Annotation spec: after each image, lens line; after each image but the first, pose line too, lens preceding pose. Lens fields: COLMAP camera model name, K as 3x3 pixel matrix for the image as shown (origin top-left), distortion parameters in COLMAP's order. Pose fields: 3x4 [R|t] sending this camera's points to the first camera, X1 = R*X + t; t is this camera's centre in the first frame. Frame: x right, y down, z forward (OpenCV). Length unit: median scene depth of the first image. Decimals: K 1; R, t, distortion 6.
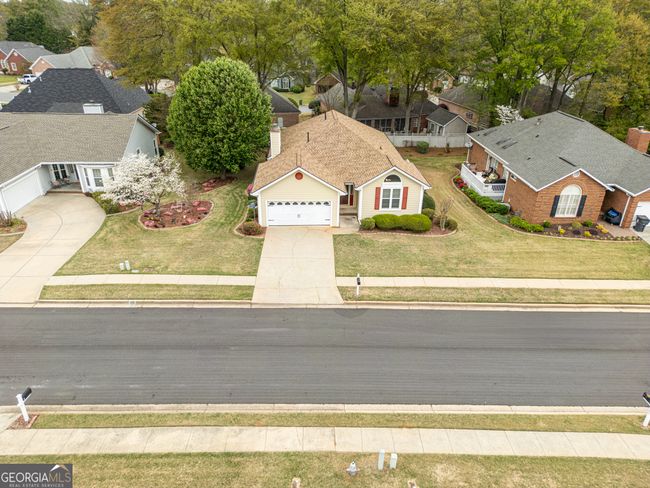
lens RADIAL K [[439.9, 0, 324.2], [0, 439.9, 277.1], [0, 0, 1]] dist [0.024437, -0.005097]
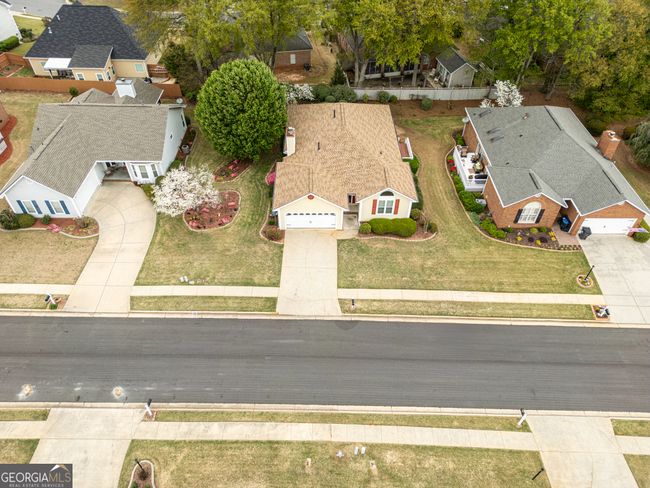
lens RADIAL K [[424.2, 0, 324.2], [0, 424.2, 273.5], [0, 0, 1]] dist [0.030590, -0.000978]
pose [[0.999541, 0.021625, -0.021202, 0.010520], [-0.013953, 0.950186, 0.311372, -0.404804], [0.026879, -0.310933, 0.950052, -0.211381]]
